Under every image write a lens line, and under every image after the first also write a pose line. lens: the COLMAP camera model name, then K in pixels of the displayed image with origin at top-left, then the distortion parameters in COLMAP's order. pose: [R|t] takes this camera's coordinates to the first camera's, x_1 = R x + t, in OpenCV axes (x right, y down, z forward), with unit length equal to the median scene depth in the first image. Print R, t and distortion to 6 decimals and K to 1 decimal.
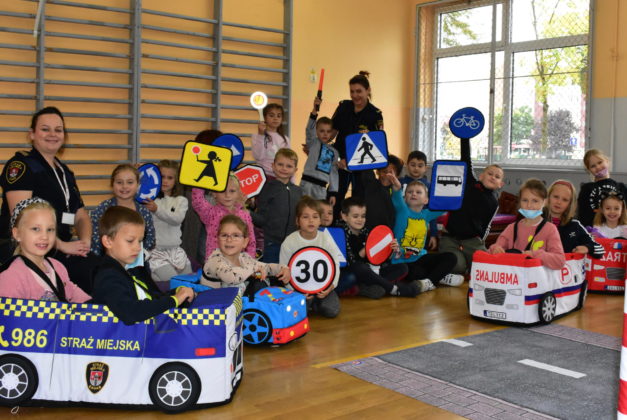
lens RADIAL K [[714.3, 0, 311.3], [0, 714.3, 211.8], [0, 0, 1]] dist [-0.094613, 0.000000]
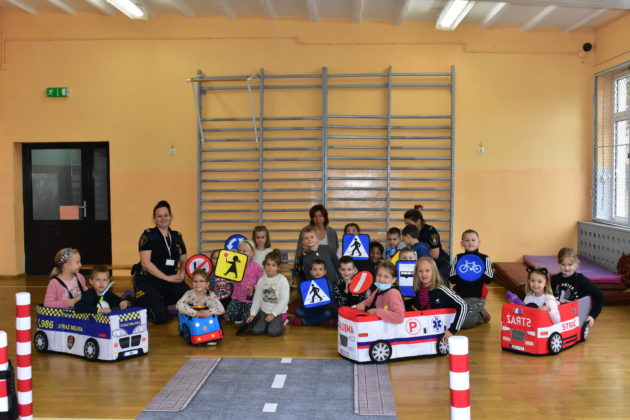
lens RADIAL K [[664.1, 0, 317.2], [0, 664.1, 225.0], [0, 0, 1]] dist [-0.076434, 0.000000]
pose [[0.766940, 0.021617, -0.641354, 1.106419], [-0.030505, 0.999531, -0.002789, -0.105488], [0.640993, 0.021704, 0.767240, -0.083935]]
